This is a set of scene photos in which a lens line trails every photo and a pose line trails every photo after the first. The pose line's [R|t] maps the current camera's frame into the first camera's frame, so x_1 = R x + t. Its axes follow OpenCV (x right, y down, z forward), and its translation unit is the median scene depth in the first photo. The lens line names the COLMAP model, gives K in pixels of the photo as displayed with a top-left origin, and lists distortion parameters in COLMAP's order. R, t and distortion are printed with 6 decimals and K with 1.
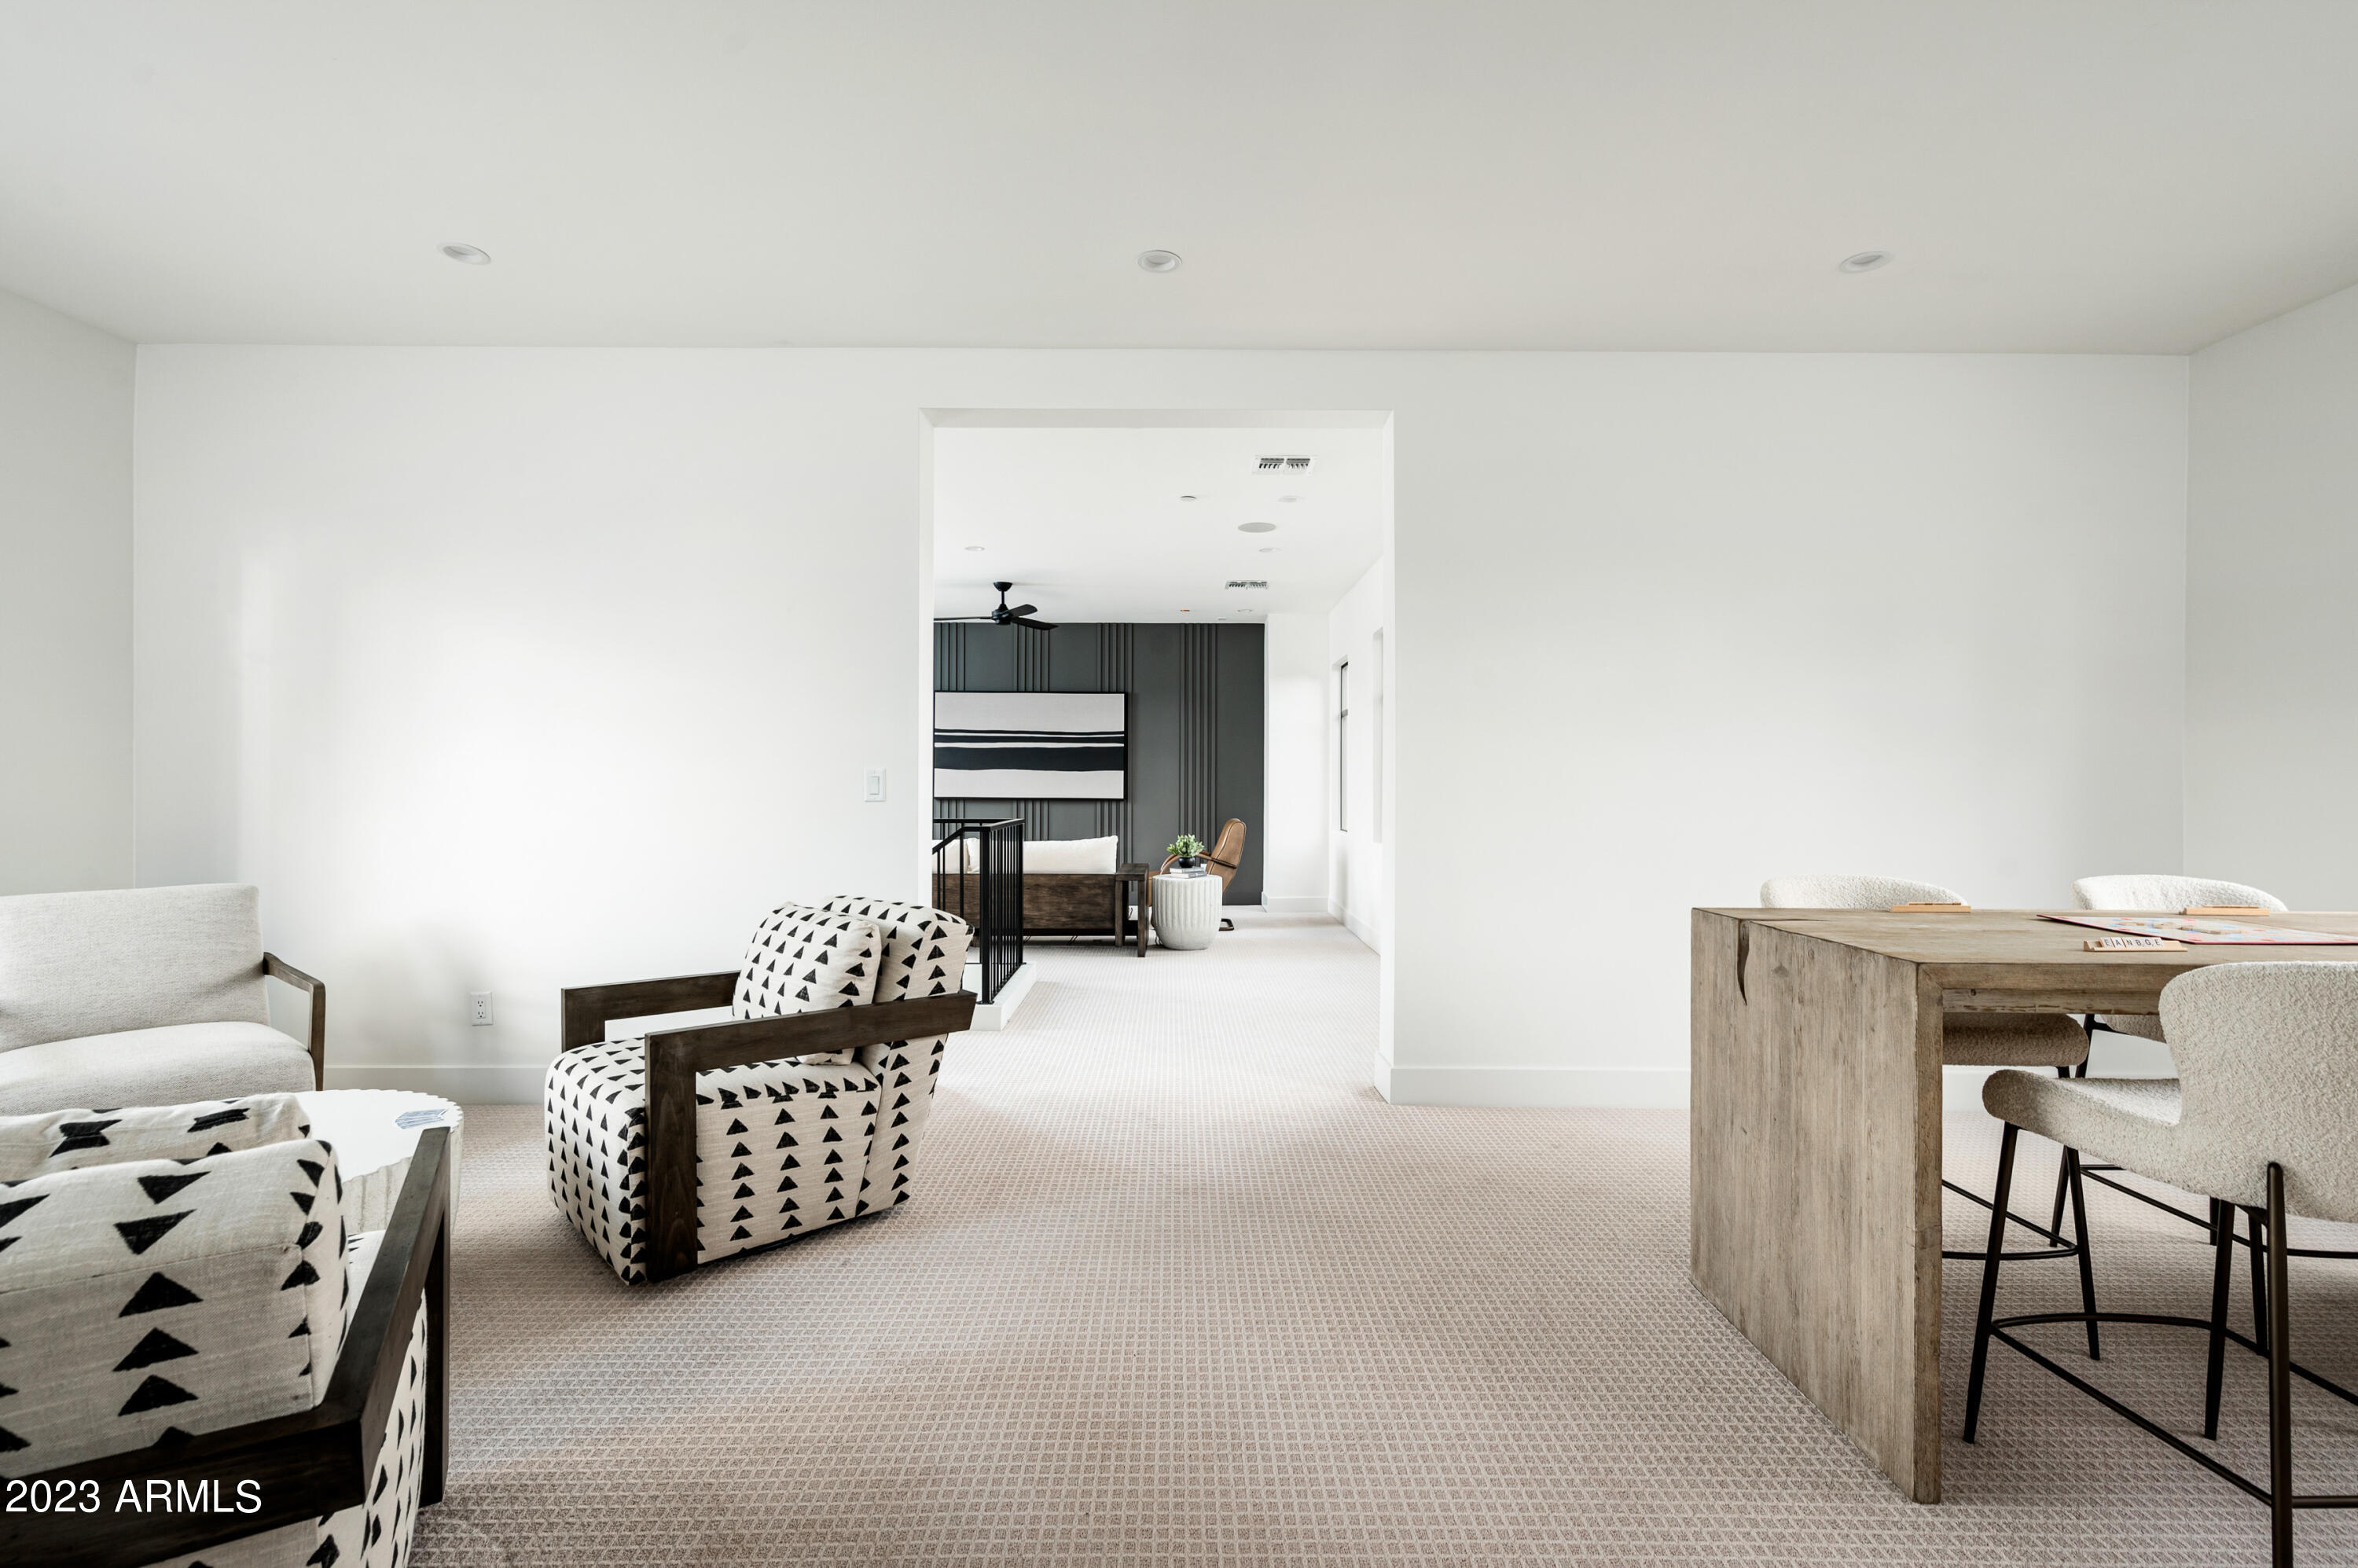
lens RADIAL K [[1091.1, 0, 1161.6], [0, 1091.1, 779.7], [0, 0, 1]] dist [0.002944, 0.000462]
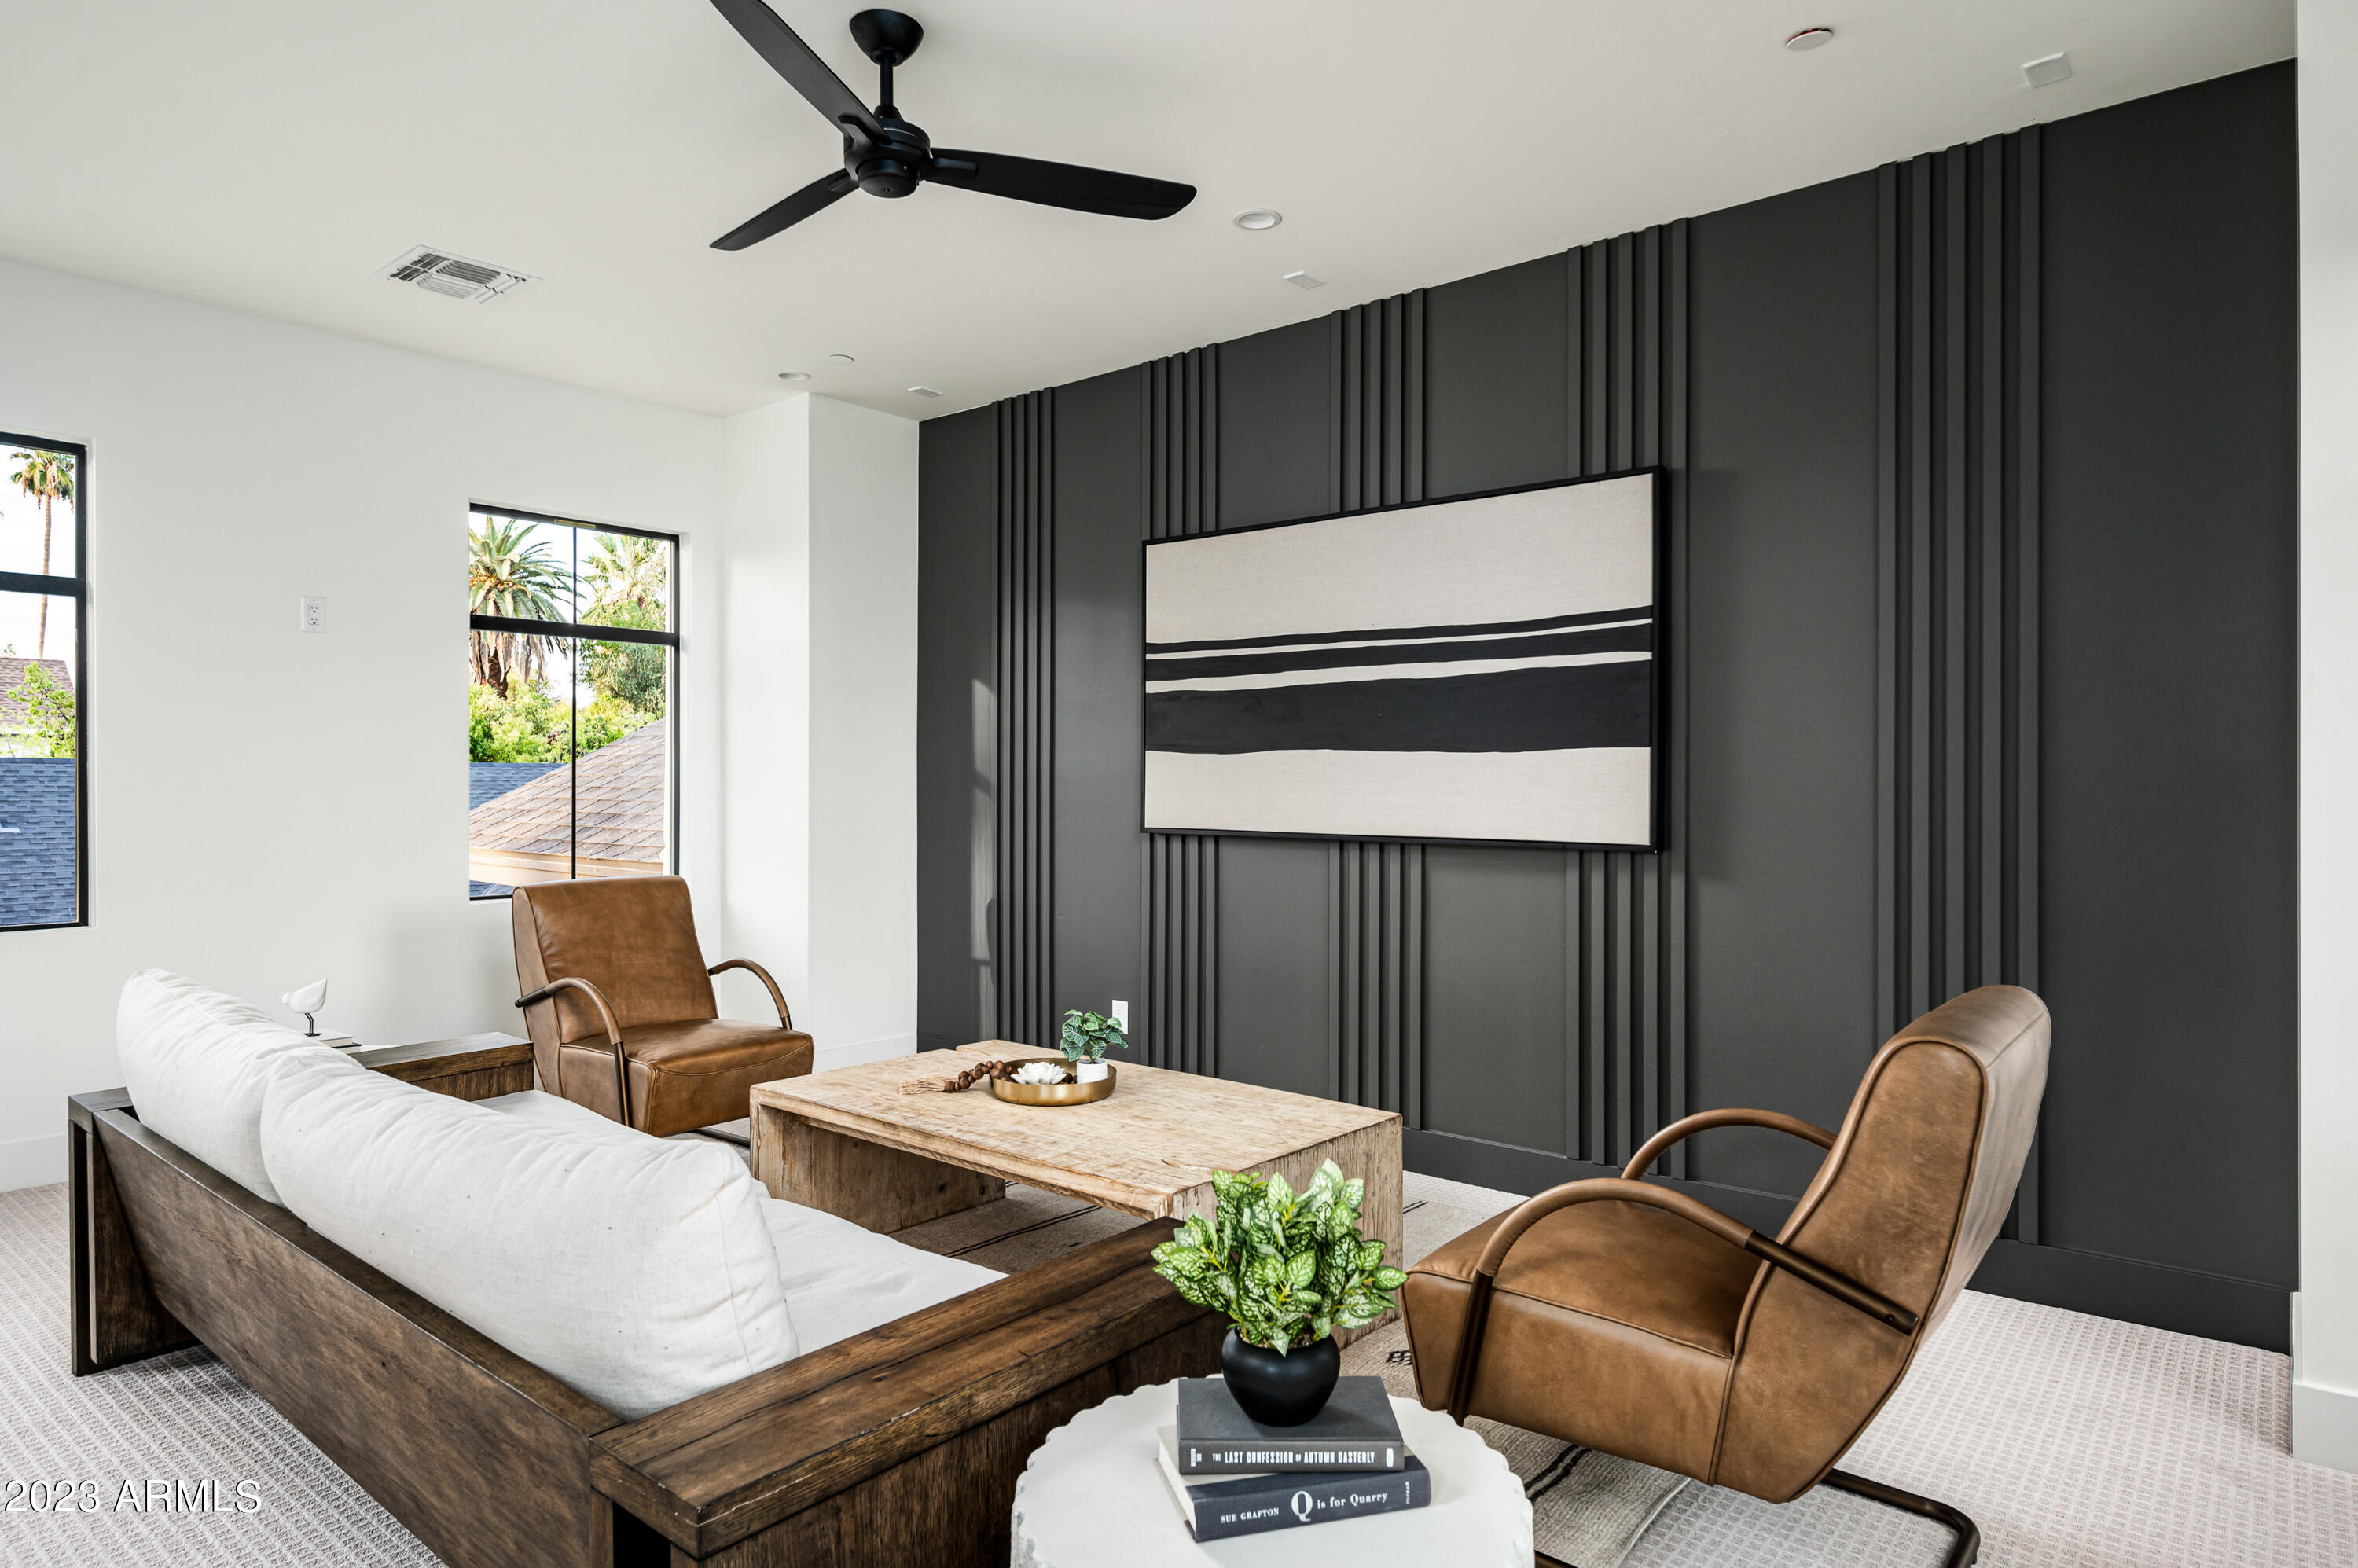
lens RADIAL K [[1337.4, 0, 1187.1], [0, 1337.4, 779.4], [0, 0, 1]] dist [-0.006974, -0.002562]
pose [[0.766775, -0.006520, -0.641883, 0.099357], [0.005218, 0.999979, -0.003923, 0.000916], [0.641895, -0.000341, 0.766792, 0.694316]]
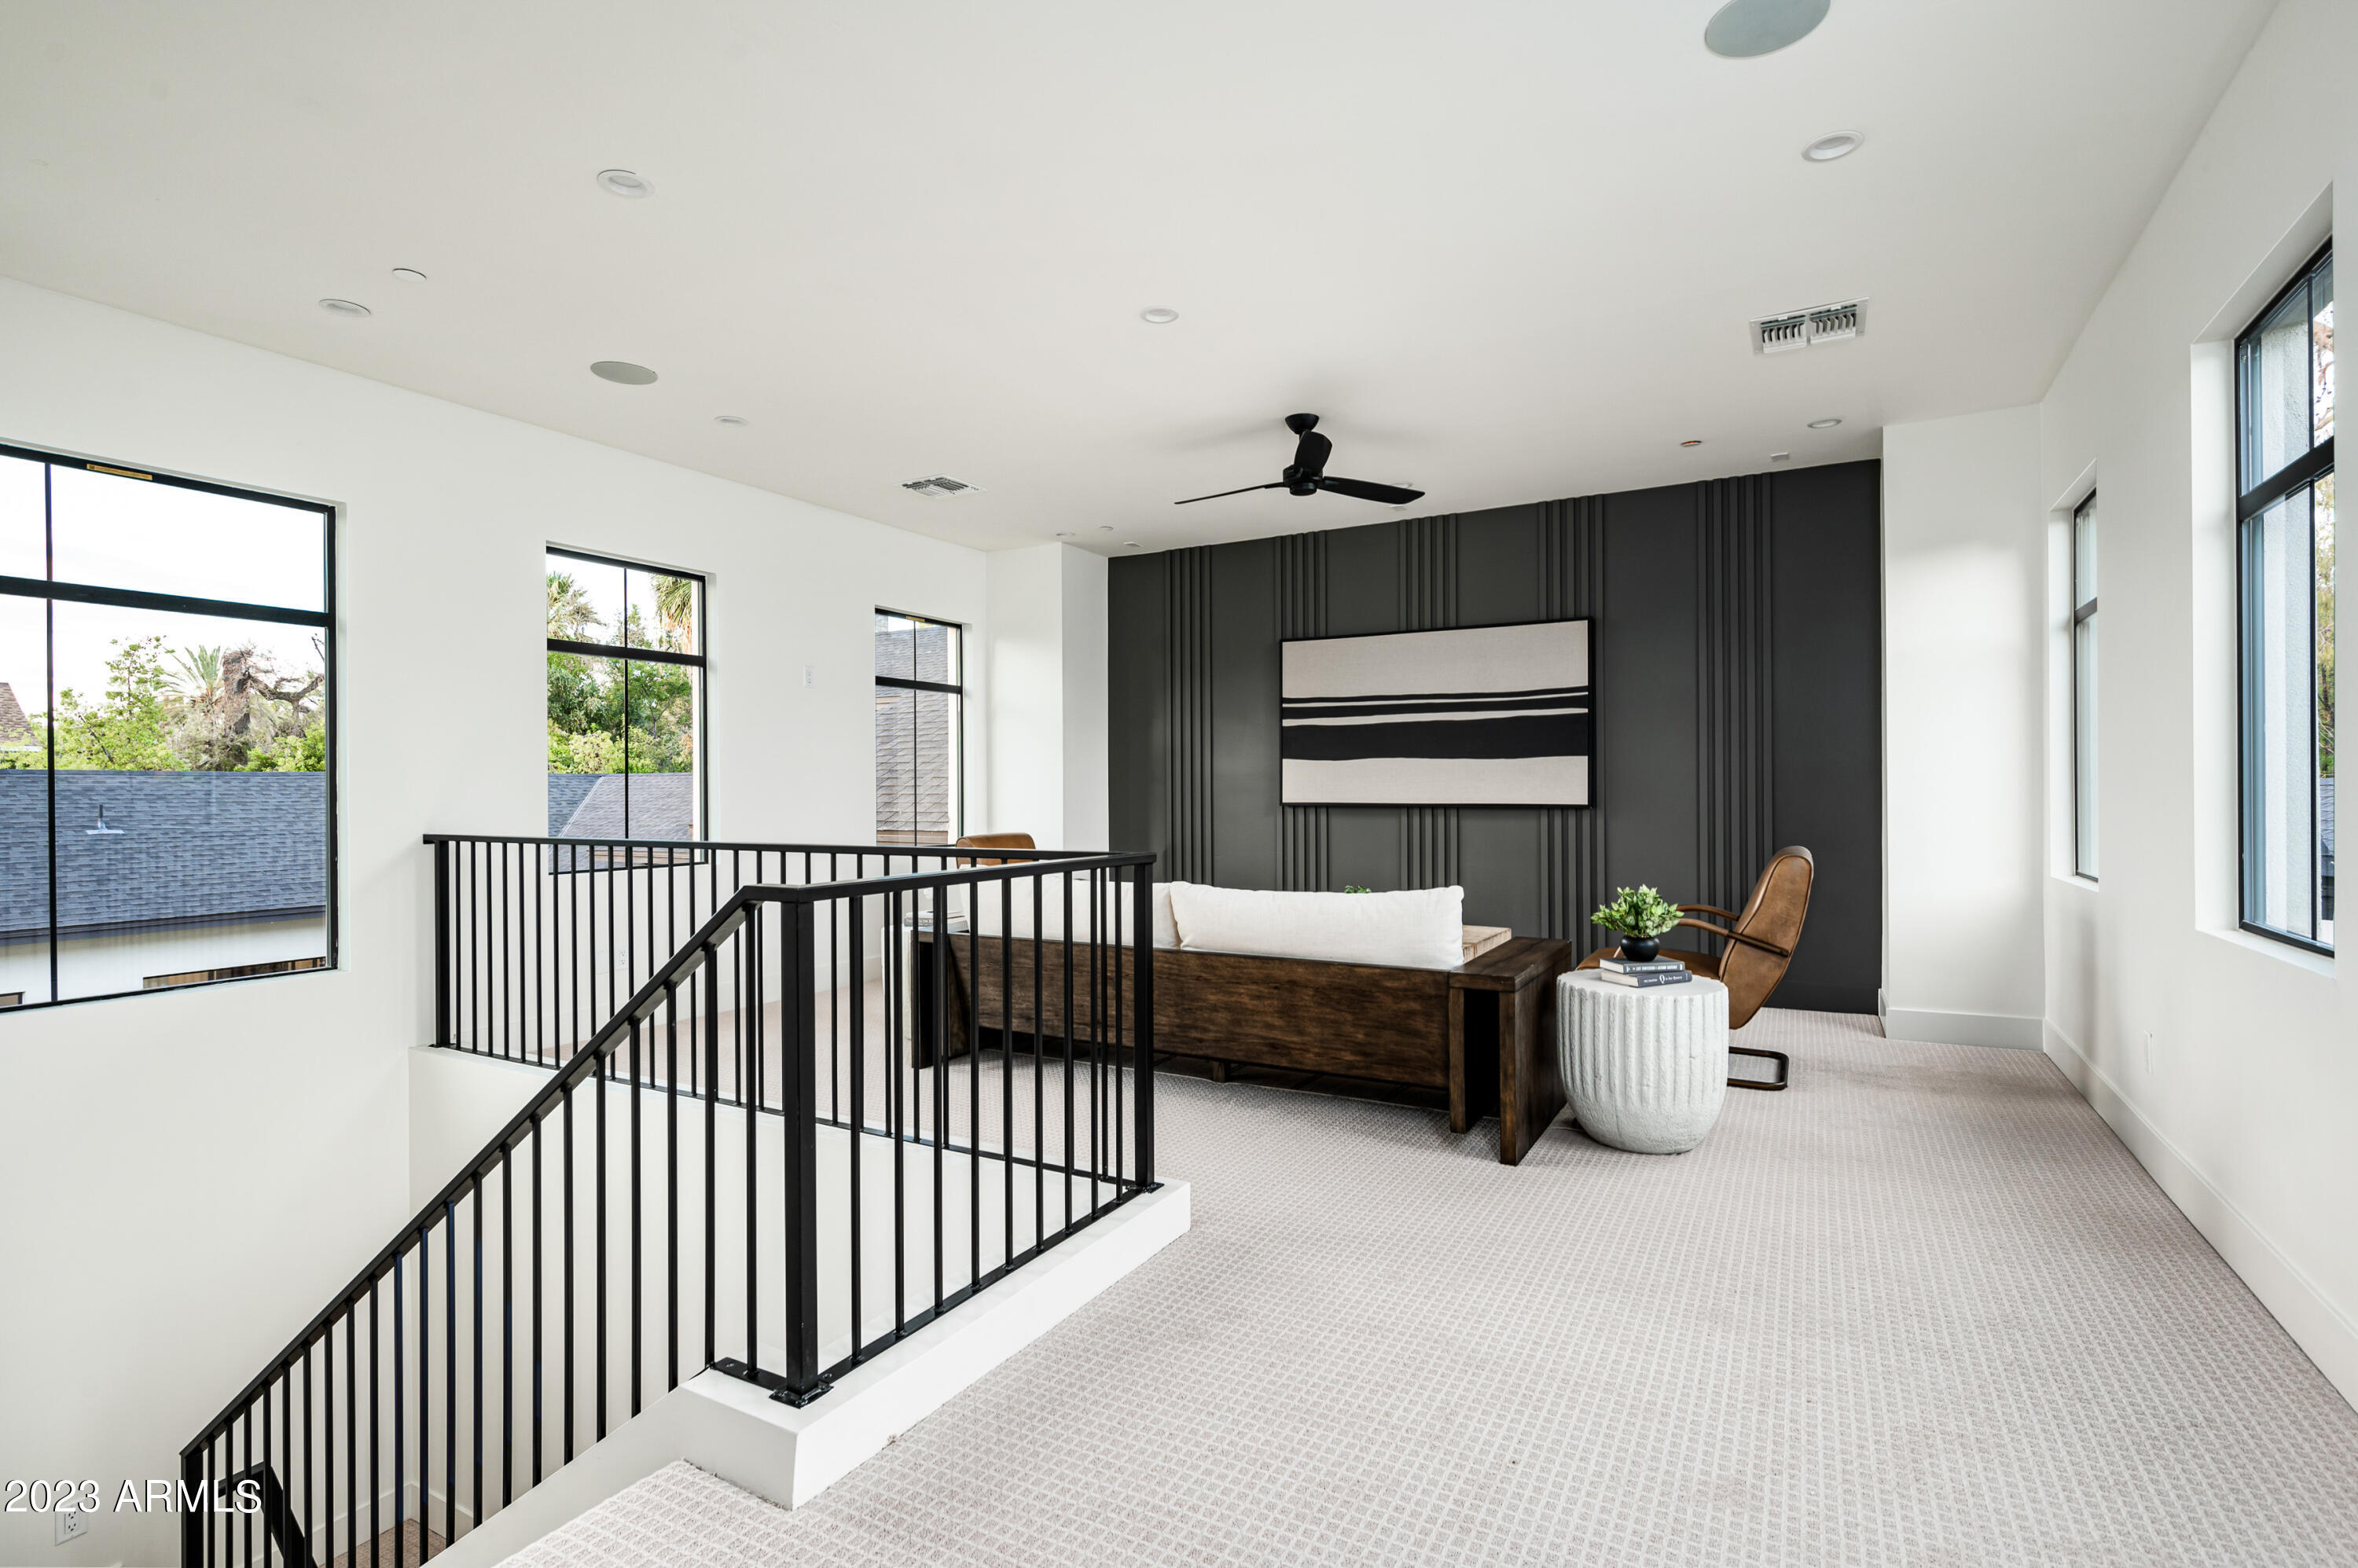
lens RADIAL K [[1091.1, 0, 1187.1], [0, 1091.1, 783.6], [0, 0, 1]] dist [0.002944, 0.000462]
pose [[0.870420, -0.013242, -0.492132, 0.066240], [0.011029, 0.999912, -0.007398, 0.008592], [0.492186, 0.001012, 0.870489, 0.425655]]
